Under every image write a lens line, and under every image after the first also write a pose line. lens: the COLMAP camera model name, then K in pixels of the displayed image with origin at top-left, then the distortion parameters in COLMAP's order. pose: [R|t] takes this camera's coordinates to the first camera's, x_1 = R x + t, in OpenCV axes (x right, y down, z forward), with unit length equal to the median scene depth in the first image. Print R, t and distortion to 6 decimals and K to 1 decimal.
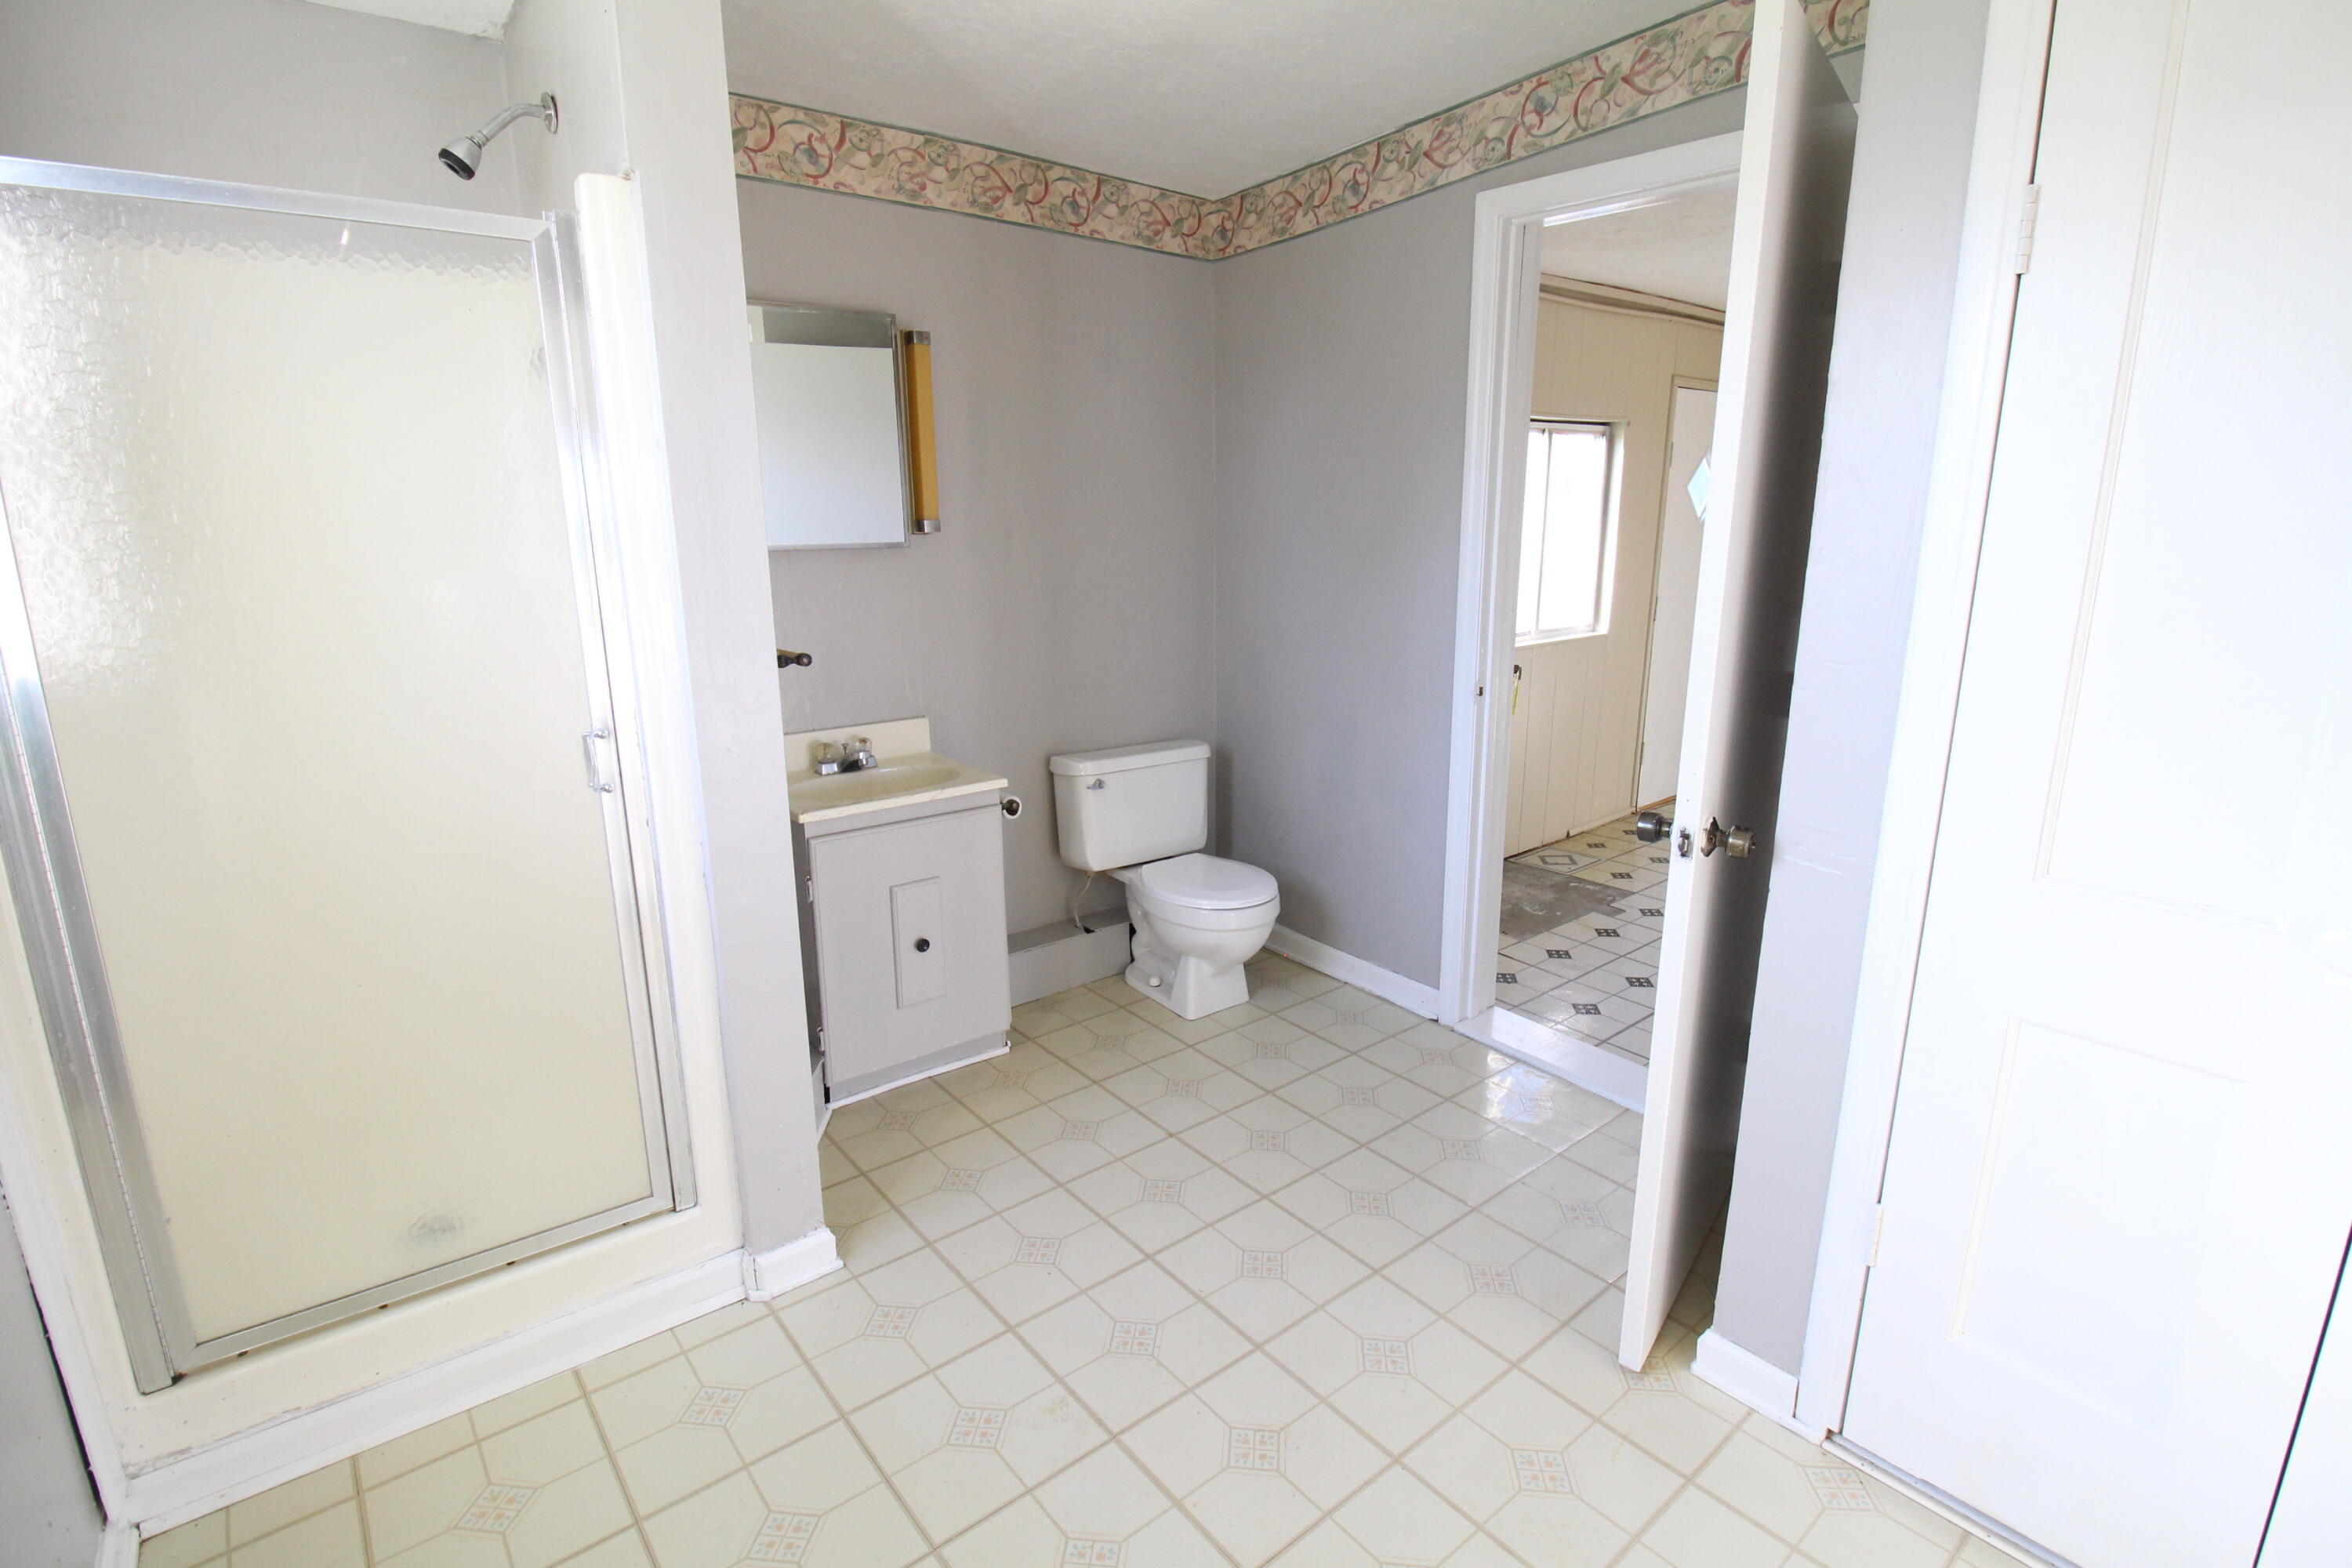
lens RADIAL K [[1130.2, 0, 1162.4], [0, 1130.2, 783.0], [0, 0, 1]] dist [-0.003083, -0.002097]
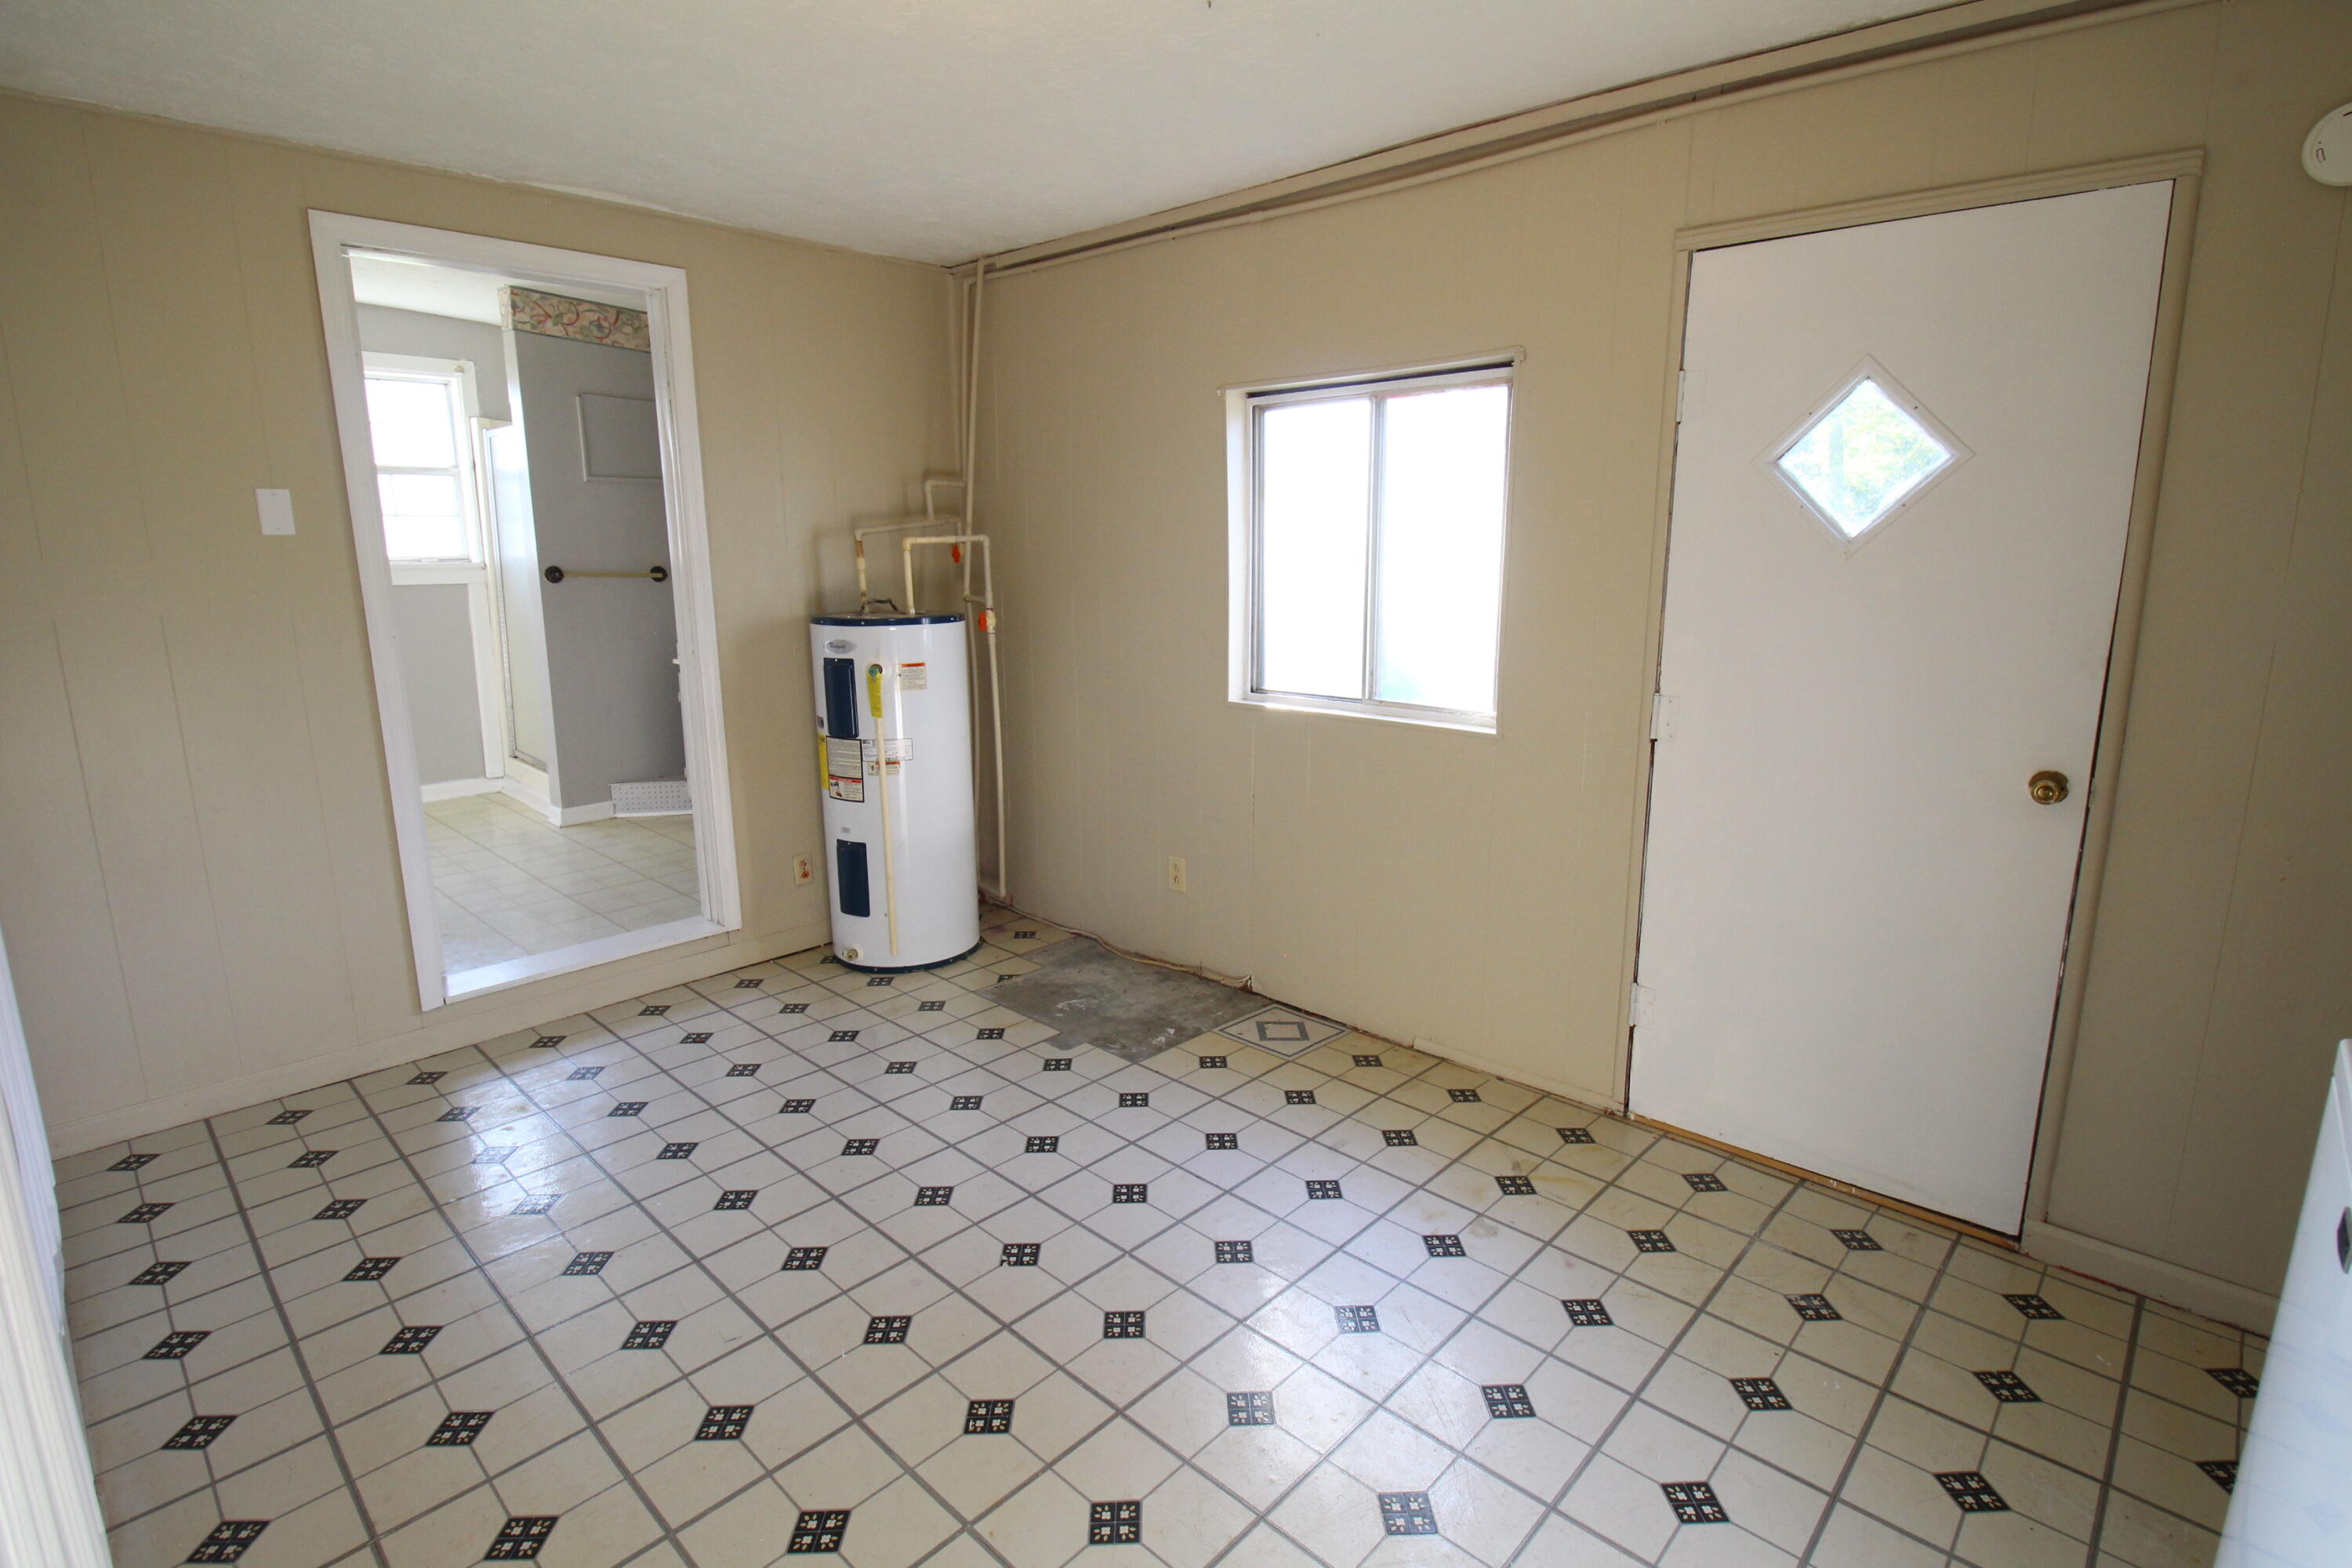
lens RADIAL K [[1130.2, 0, 1178.5], [0, 1130.2, 774.0], [0, 0, 1]] dist [-0.003083, -0.002097]
pose [[0.132089, 0.202117, -0.970413, 1.024509], [-0.234205, 0.957636, 0.167576, -0.188801], [0.963172, 0.205141, 0.173830, 0.837468]]
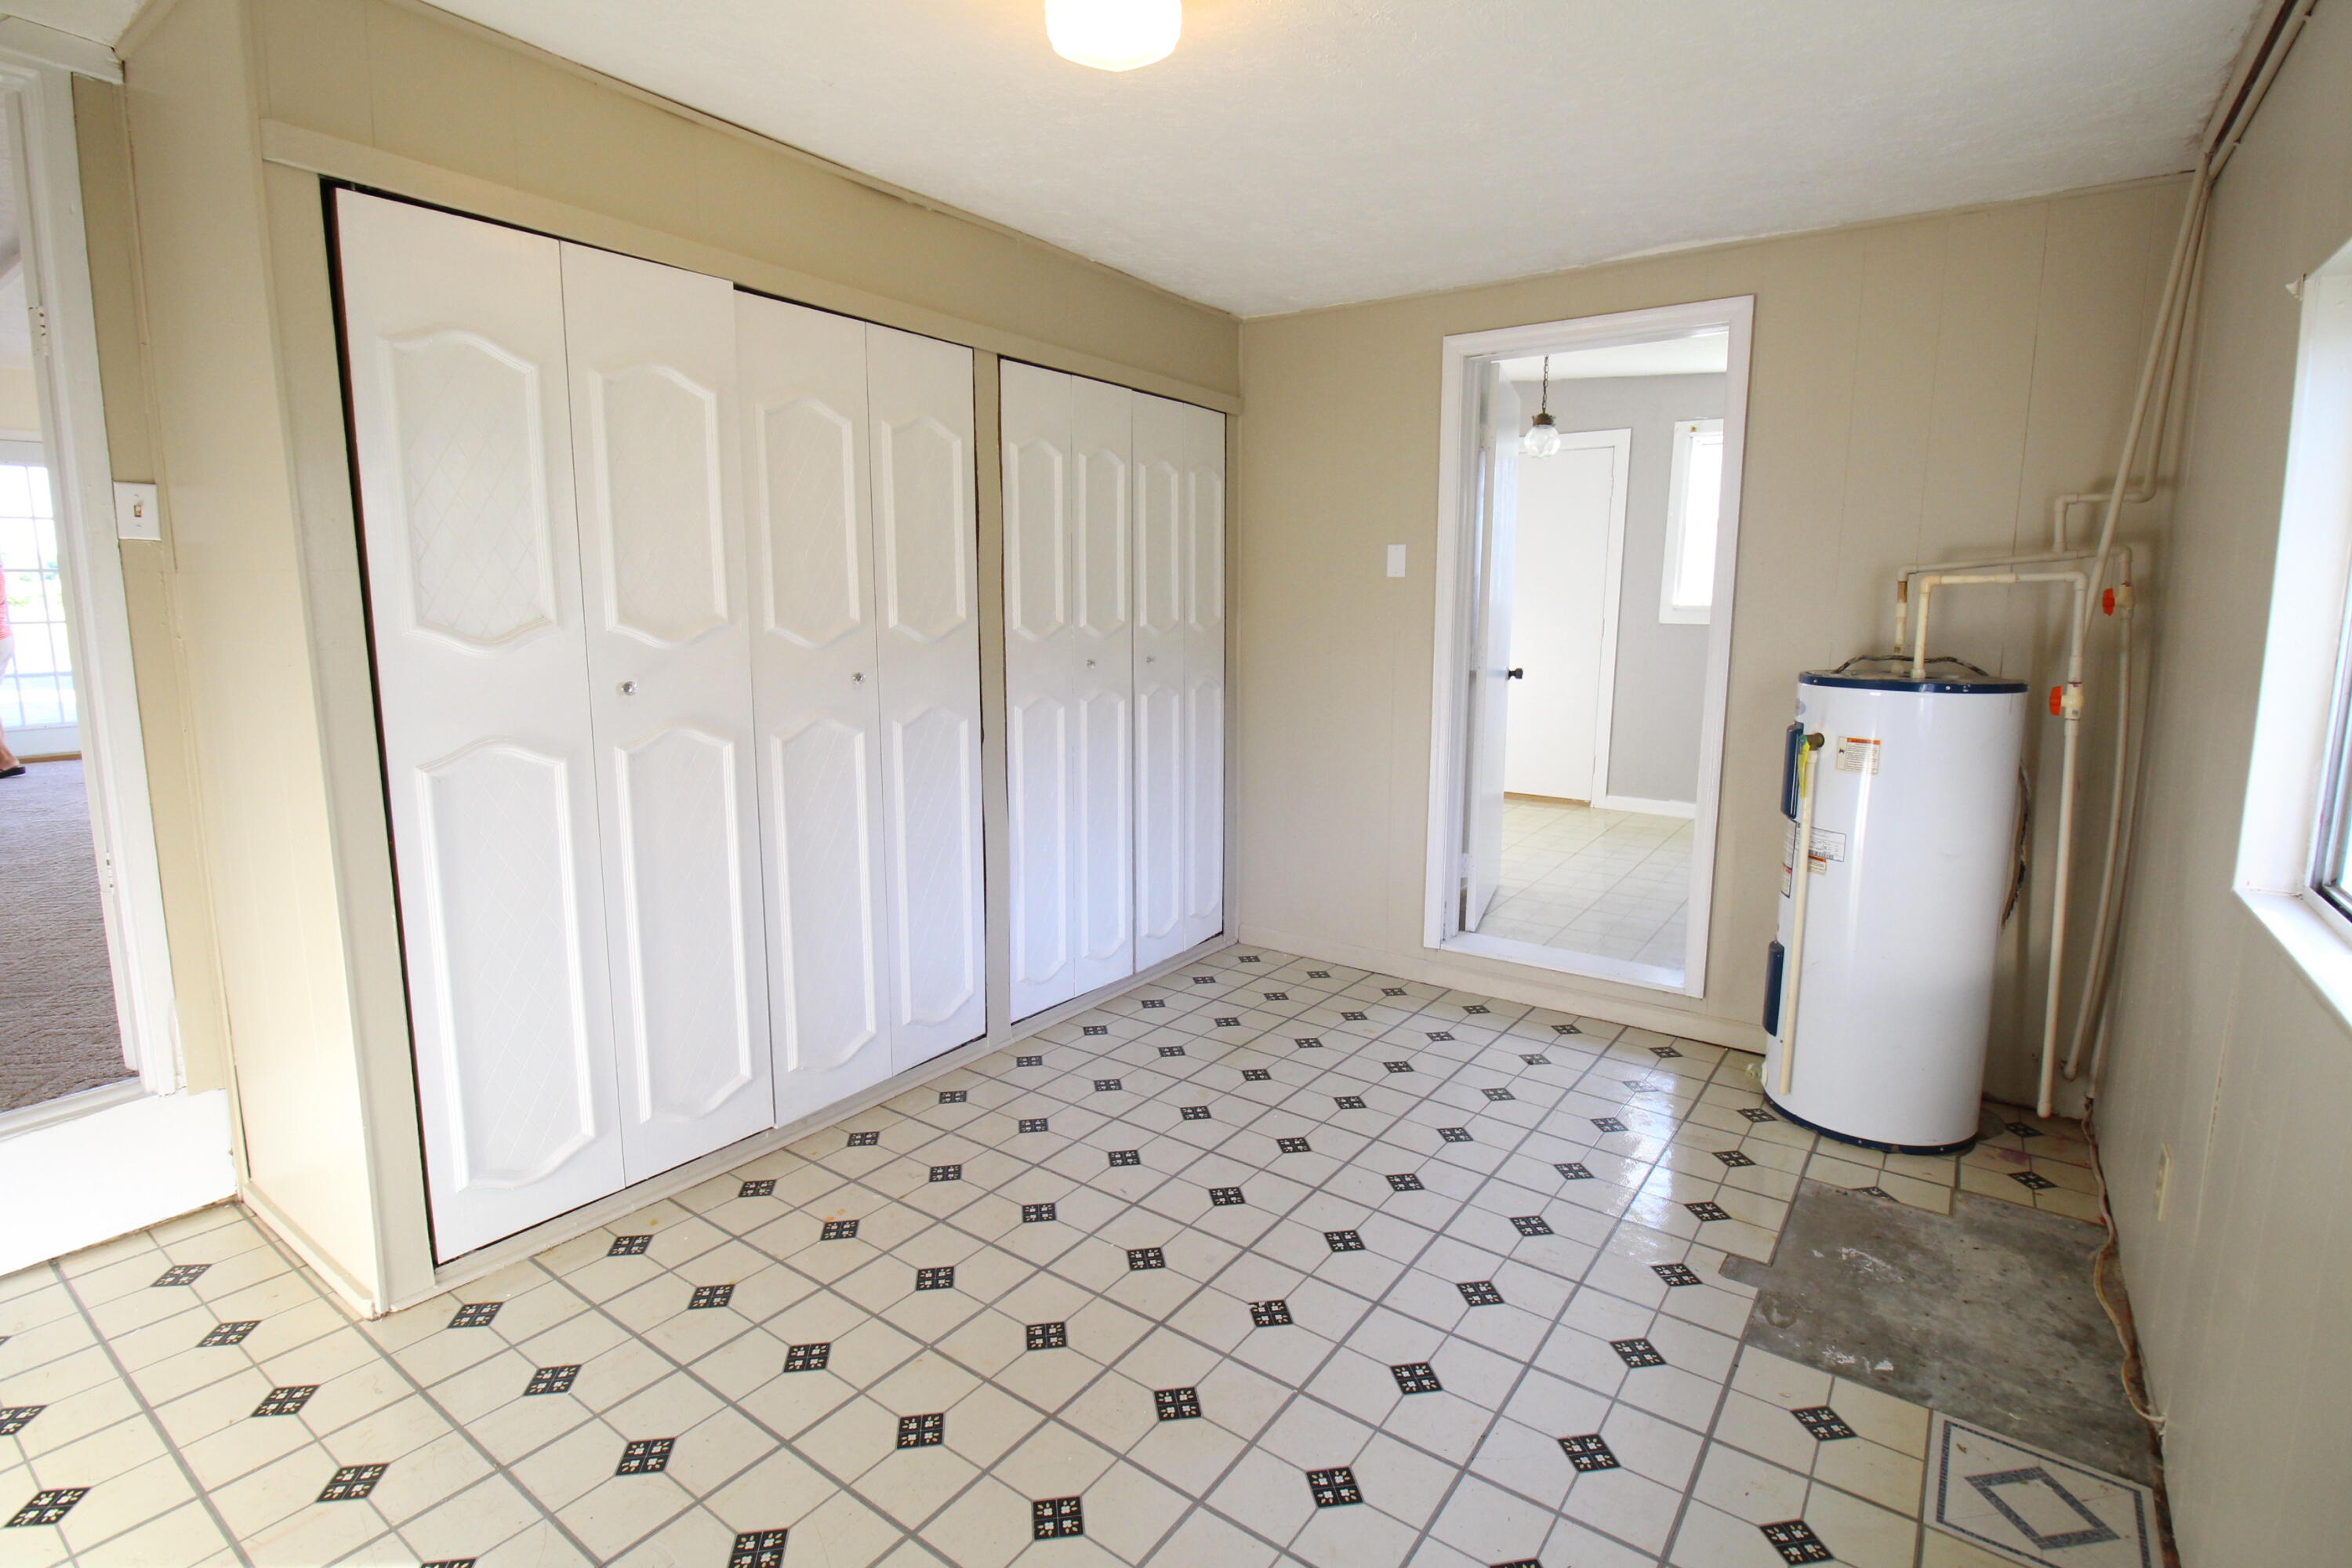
lens RADIAL K [[1130.2, 0, 1181.0], [0, 1130.2, 763.4], [0, 0, 1]] dist [-0.003083, -0.002097]
pose [[-0.963017, 0.045111, -0.265637, 0.733747], [-0.061008, 0.923772, 0.378052, -0.280312], [0.262443, 0.380276, -0.886856, 1.221044]]
